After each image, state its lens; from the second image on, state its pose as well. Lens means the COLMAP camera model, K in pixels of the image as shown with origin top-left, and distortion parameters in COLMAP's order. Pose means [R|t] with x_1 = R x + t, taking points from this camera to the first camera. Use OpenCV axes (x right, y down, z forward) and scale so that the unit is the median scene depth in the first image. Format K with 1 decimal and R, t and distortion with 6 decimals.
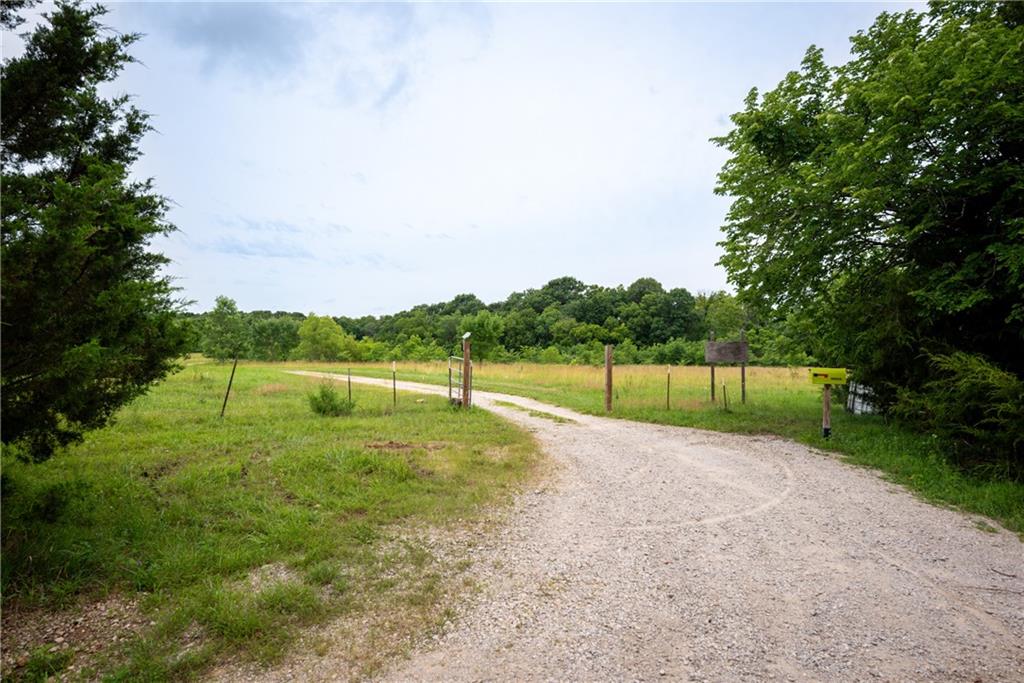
lens RADIAL K [[710.0, 0, 511.3], [0, 710.0, 342.6], [0, 0, 1]] dist [0.001528, -0.000035]
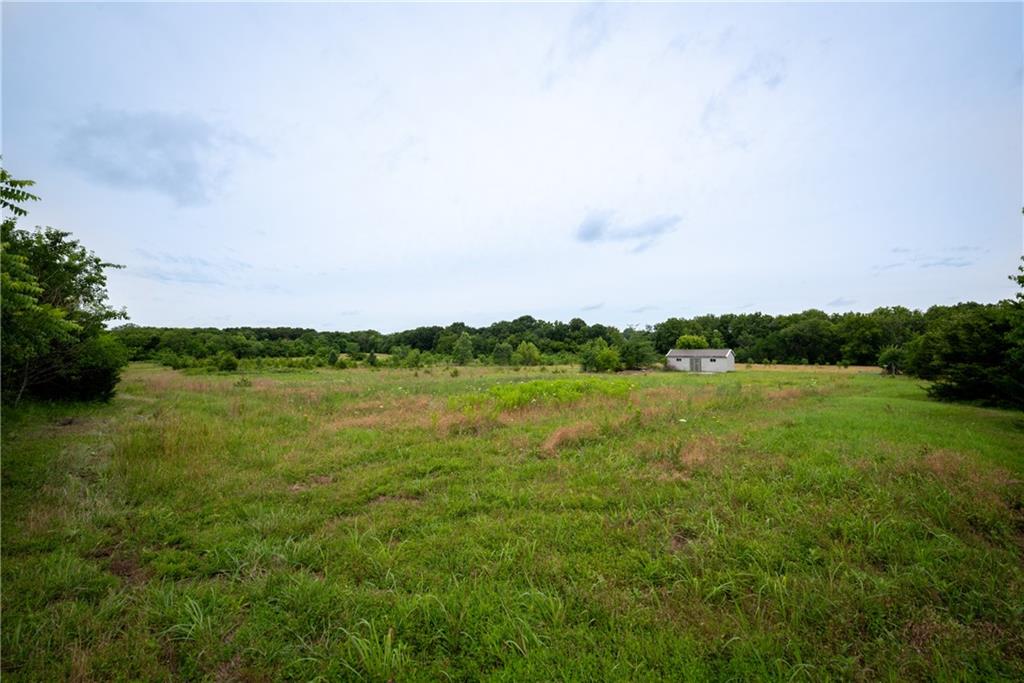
lens RADIAL K [[432.3, 0, 510.2], [0, 432.3, 343.4], [0, 0, 1]] dist [0.000080, 0.000194]
pose [[0.947376, 0.000661, 0.320122, -0.407631], [-0.000185, 0.999999, -0.001519, -0.018507], [-0.320123, 0.001380, 0.947375, -0.114031]]
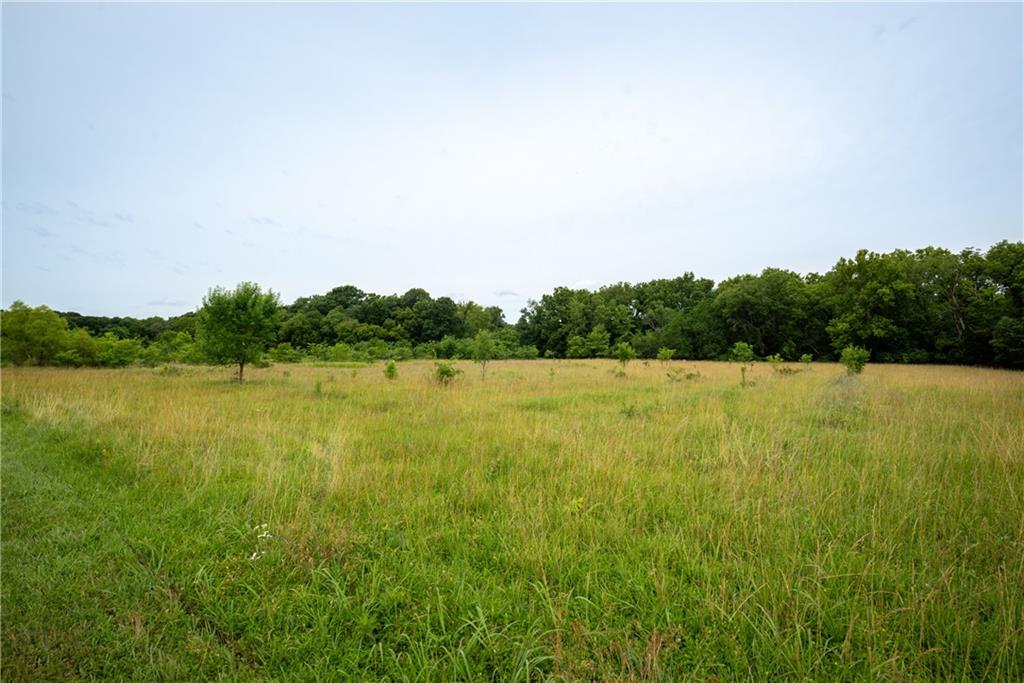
lens RADIAL K [[476.6, 0, 514.9], [0, 476.6, 338.2], [0, 0, 1]] dist [0.002407, -0.000165]
pose [[0.910078, 0.000744, 0.414435, 0.000066], [0.001742, 0.999983, -0.005620, 0.001427], [-0.414432, 0.005837, 0.910061, 0.177642]]
